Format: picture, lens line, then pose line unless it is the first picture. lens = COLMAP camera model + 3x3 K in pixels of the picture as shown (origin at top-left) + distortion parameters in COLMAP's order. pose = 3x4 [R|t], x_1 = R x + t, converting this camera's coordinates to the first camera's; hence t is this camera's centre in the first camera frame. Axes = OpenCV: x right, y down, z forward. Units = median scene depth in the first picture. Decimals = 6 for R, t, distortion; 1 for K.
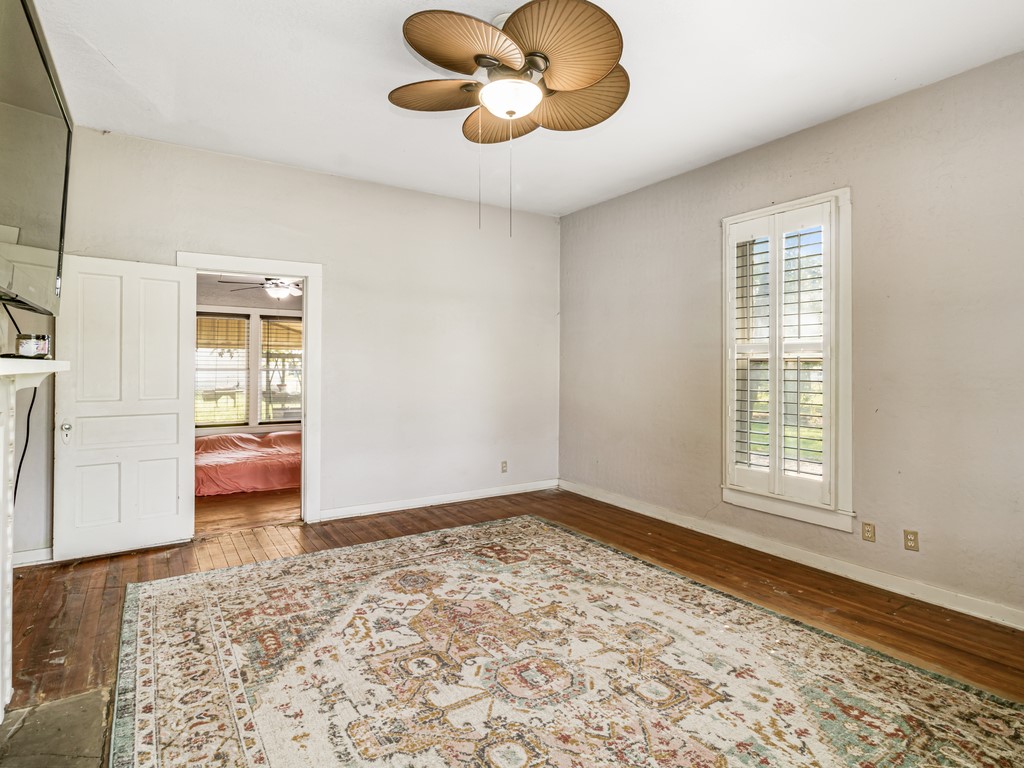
lens RADIAL K [[541.5, 0, 512.3], [0, 541.5, 375.8], [0, 0, 1]] dist [0.003725, 0.001999]
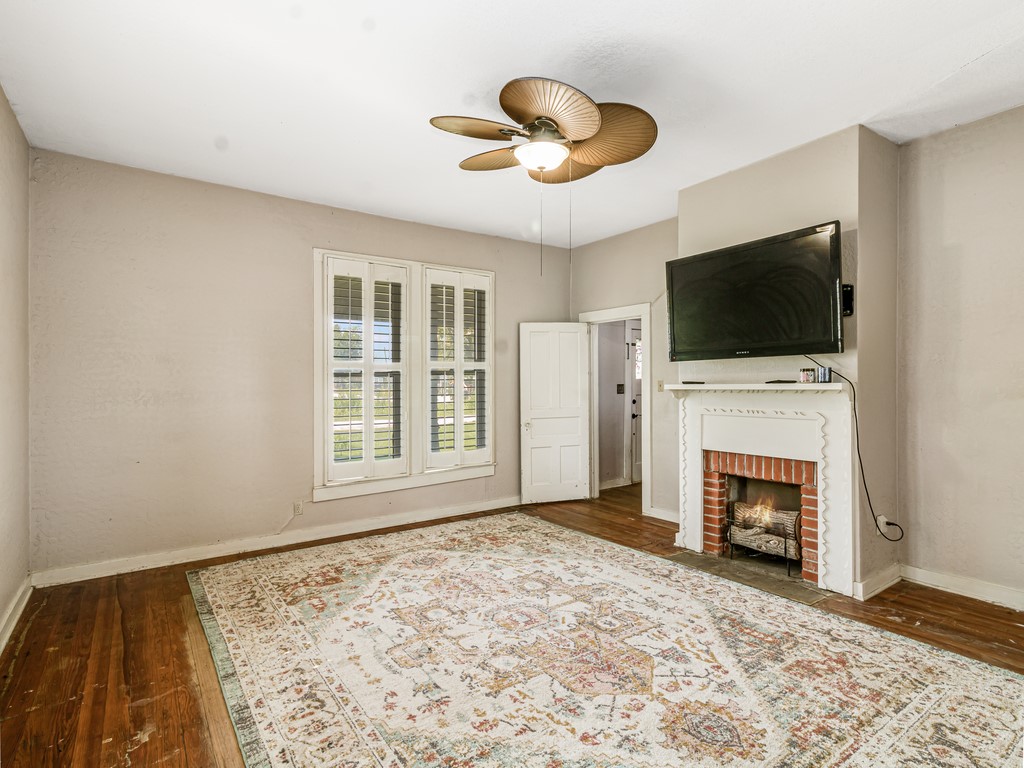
lens RADIAL K [[541.5, 0, 512.0], [0, 541.5, 381.7], [0, 0, 1]] dist [0.003725, 0.001999]
pose [[-0.999628, 0.003975, -0.026984, 0.081925], [0.003706, 0.999943, 0.010034, -0.040788], [0.027022, 0.009930, -0.999586, 2.001036]]
